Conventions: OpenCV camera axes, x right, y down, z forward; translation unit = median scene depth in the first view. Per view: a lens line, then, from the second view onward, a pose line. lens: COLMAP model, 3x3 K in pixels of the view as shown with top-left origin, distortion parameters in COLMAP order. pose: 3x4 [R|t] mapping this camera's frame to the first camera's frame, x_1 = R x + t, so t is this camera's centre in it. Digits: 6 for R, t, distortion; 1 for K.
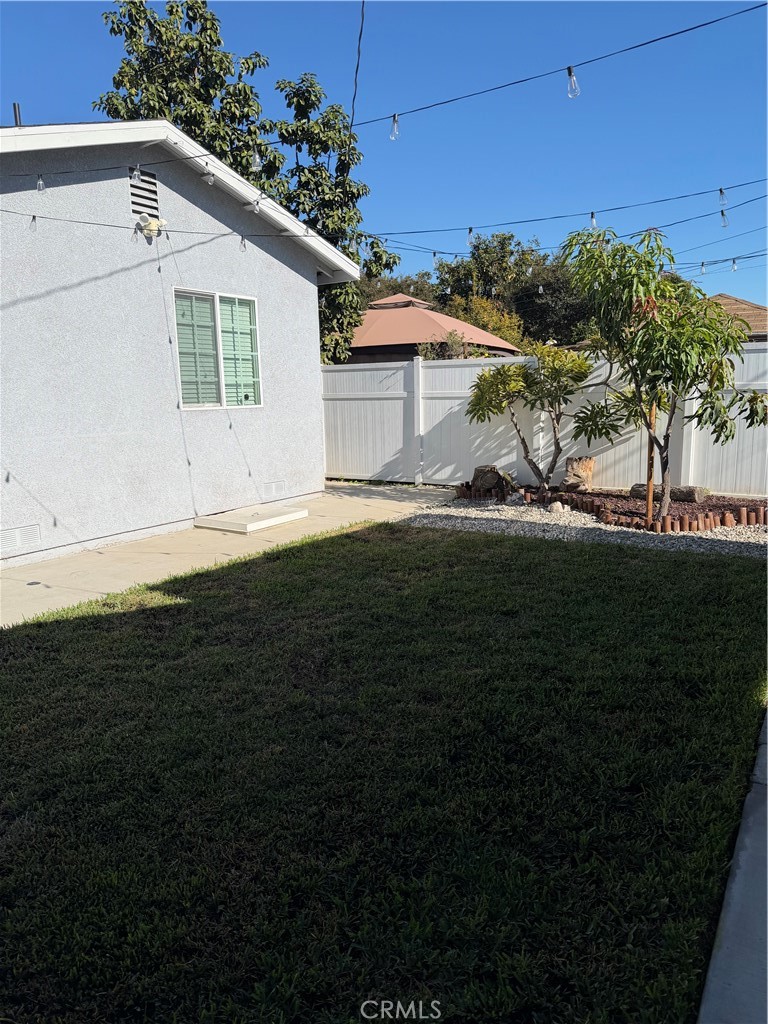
lens RADIAL K [[713.3, 0, 384.0], [0, 713.3, 512.0], [0, 0, 1]] dist [0.130472, -0.231048]
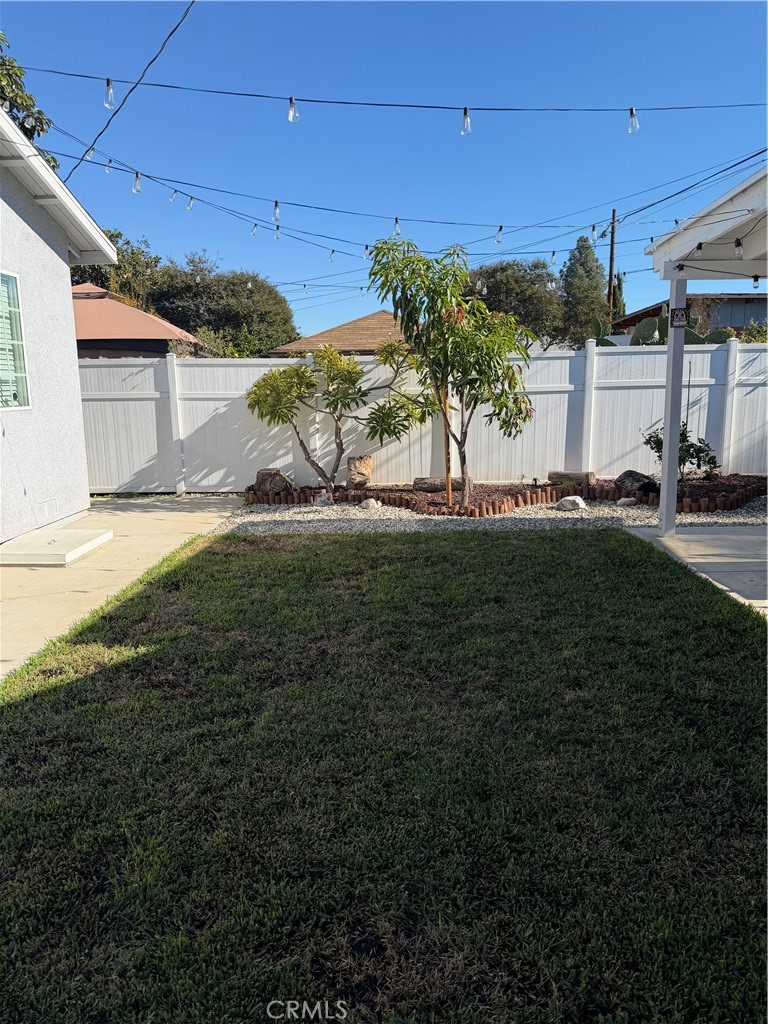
lens RADIAL K [[713.3, 0, 384.0], [0, 713.3, 512.0], [0, 0, 1]] dist [0.130472, -0.231048]
pose [[0.844373, -0.084278, 0.529086, -0.260216], [0.088114, 0.995947, 0.018022, -0.010504], [-0.528460, 0.031402, 0.848377, 0.098905]]
